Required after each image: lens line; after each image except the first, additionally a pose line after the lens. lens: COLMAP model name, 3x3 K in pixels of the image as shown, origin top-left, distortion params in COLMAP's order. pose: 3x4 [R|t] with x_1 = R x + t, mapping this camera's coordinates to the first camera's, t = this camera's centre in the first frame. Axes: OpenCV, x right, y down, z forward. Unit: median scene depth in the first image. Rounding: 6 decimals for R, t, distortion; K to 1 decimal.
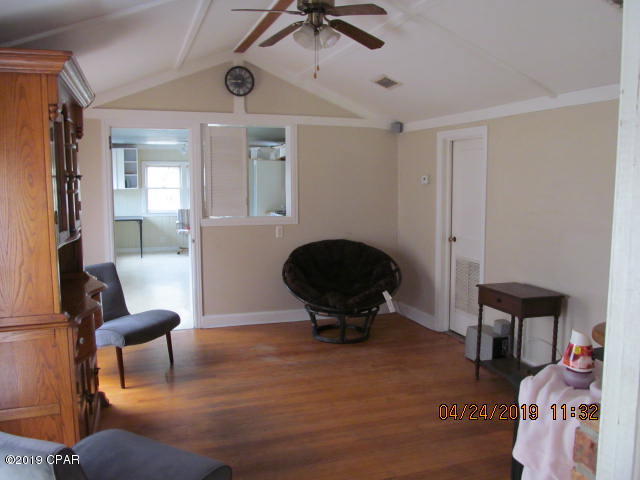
lens RADIAL K [[535.2, 0, 317.1], [0, 535.2, 239.3], [0, 0, 1]] dist [-0.043604, -0.004940]
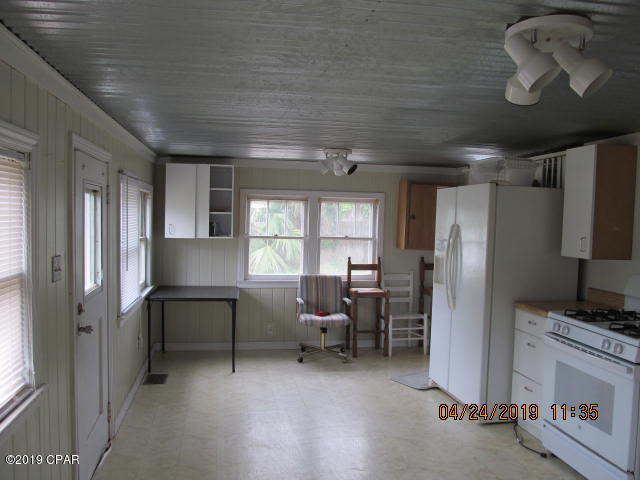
lens RADIAL K [[535.2, 0, 320.8], [0, 535.2, 241.0], [0, 0, 1]] dist [-0.043604, -0.004940]
pose [[0.986195, 0.023733, -0.163876, -0.155564], [-0.035105, 0.997145, -0.066850, -0.058241], [0.161821, 0.071680, 0.984213, 0.471158]]
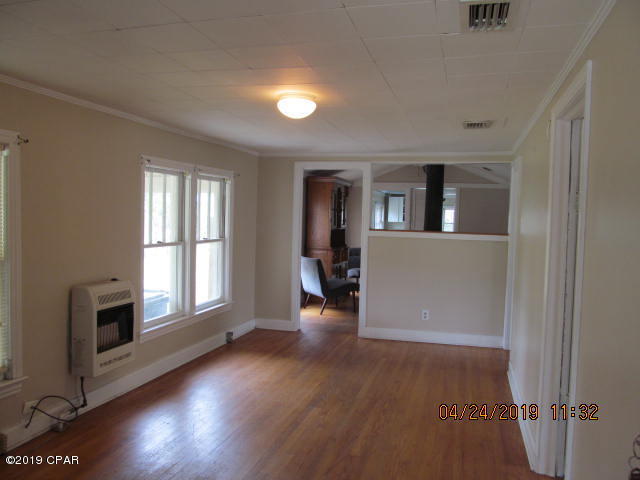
lens RADIAL K [[535.2, 0, 320.1], [0, 535.2, 240.4], [0, 0, 1]] dist [-0.043604, -0.004940]
pose [[0.825122, 0.049072, -0.562820, 0.342404], [-0.093809, 0.994291, -0.050837, 0.065740], [0.557112, 0.094744, 0.825015, -0.463794]]
